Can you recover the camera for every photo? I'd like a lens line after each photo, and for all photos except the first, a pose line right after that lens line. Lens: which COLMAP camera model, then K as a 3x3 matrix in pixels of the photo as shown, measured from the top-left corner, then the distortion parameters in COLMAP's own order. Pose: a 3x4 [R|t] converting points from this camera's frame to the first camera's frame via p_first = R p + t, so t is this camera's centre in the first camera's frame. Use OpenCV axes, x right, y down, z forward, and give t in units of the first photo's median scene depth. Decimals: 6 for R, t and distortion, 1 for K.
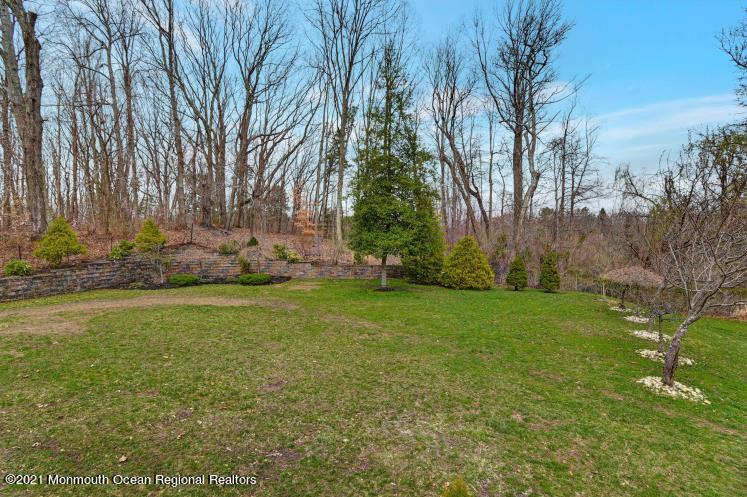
lens RADIAL K [[369.2, 0, 373.5], [0, 369.2, 248.5], [0, 0, 1]] dist [-0.016051, -0.000533]
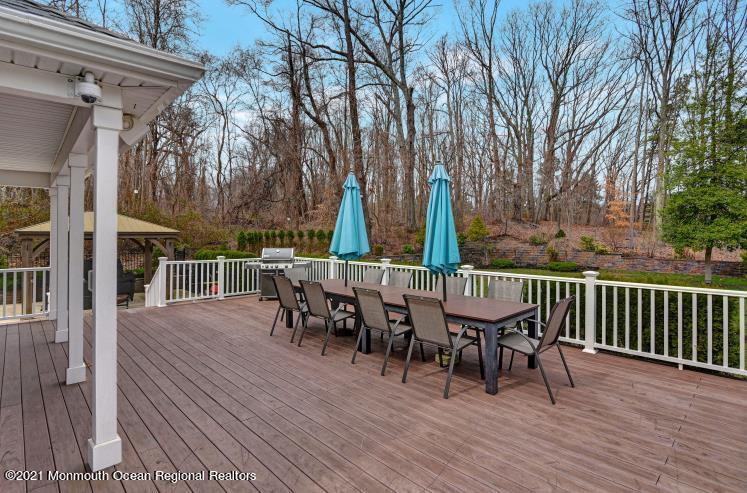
lens RADIAL K [[384.1, 0, 373.0], [0, 384.1, 231.8], [0, 0, 1]] dist [-0.001654, -0.000349]
pose [[0.719891, -0.001004, -0.694086, 0.054149], [-0.015453, 0.999728, -0.017475, 0.003144], [0.693915, 0.023306, 0.719680, -0.174689]]
